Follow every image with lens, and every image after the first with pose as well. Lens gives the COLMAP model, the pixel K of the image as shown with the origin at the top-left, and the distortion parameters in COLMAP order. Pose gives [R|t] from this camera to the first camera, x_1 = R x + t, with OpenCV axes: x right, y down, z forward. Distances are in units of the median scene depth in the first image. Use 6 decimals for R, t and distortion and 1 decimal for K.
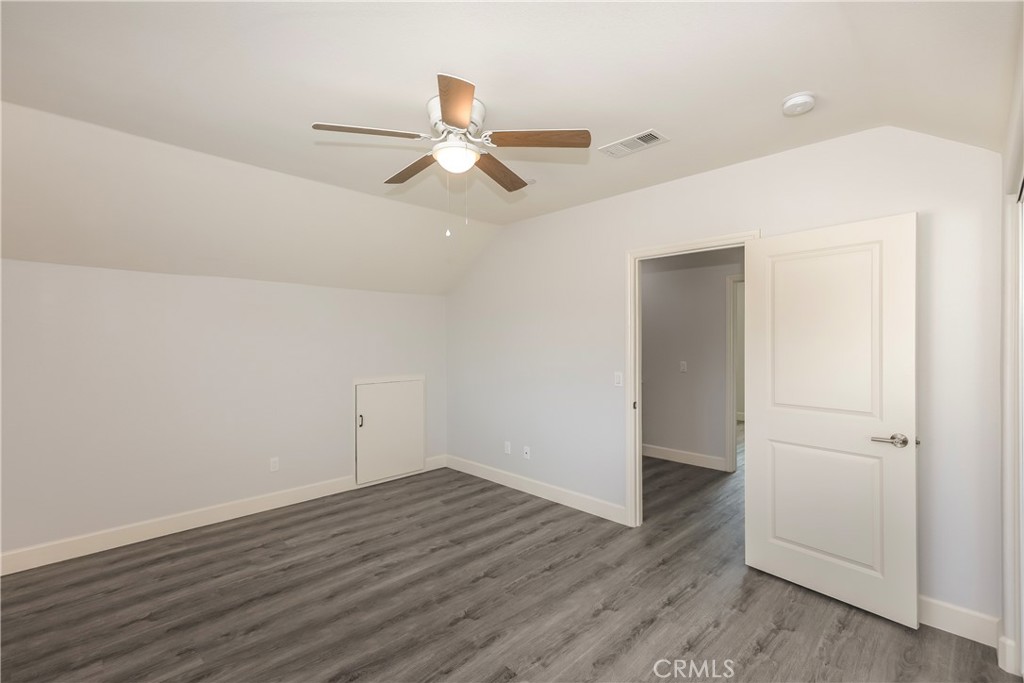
lens RADIAL K [[457.2, 0, 509.8], [0, 457.2, 338.7], [0, 0, 1]] dist [0.009002, 0.000645]
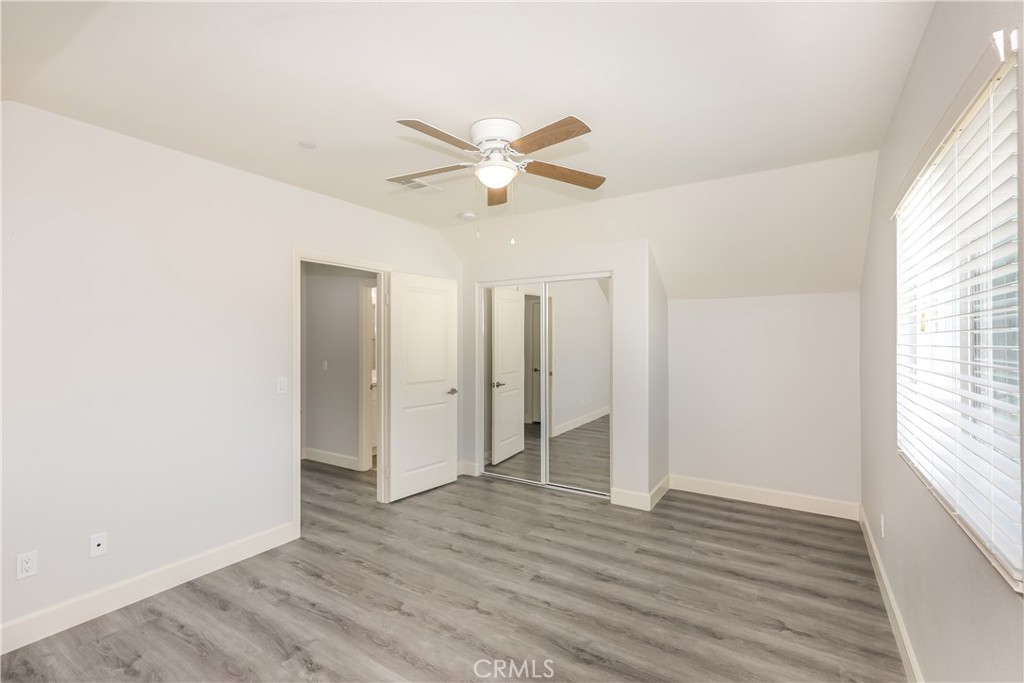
lens RADIAL K [[457.2, 0, 509.8], [0, 457.2, 338.7], [0, 0, 1]] dist [0.009002, 0.000645]
pose [[-0.219418, 0.006575, 0.975609, -0.881471], [-0.002384, 0.999971, -0.007275, 0.001667], [-0.975628, -0.003922, -0.219396, 0.898496]]
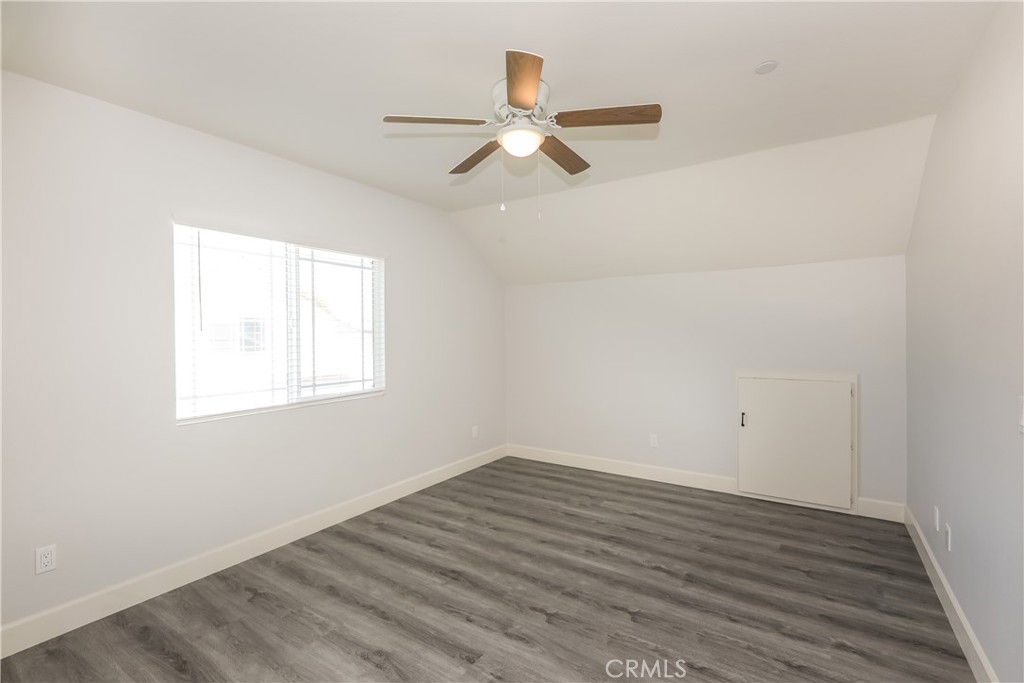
lens RADIAL K [[457.2, 0, 509.8], [0, 457.2, 338.7], [0, 0, 1]] dist [0.009002, 0.000645]
pose [[0.199106, 0.009687, -0.979930, 0.640524], [0.013671, 0.999826, 0.012661, 0.012333], [0.979883, -0.015918, 0.198939, 0.574656]]
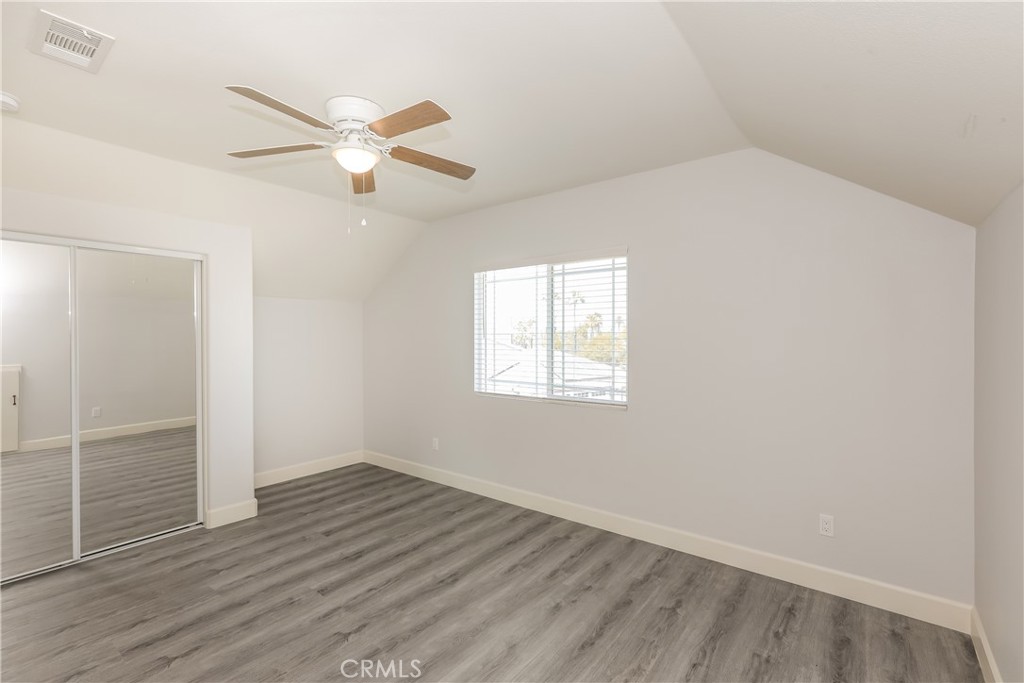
lens RADIAL K [[457.2, 0, 509.8], [0, 457.2, 338.7], [0, 0, 1]] dist [0.009002, 0.000645]
pose [[-0.991977, 0.004008, -0.126359, -0.238151], [0.004431, 0.999985, -0.003065, 0.007898], [0.126344, -0.003600, -0.991980, 1.531143]]
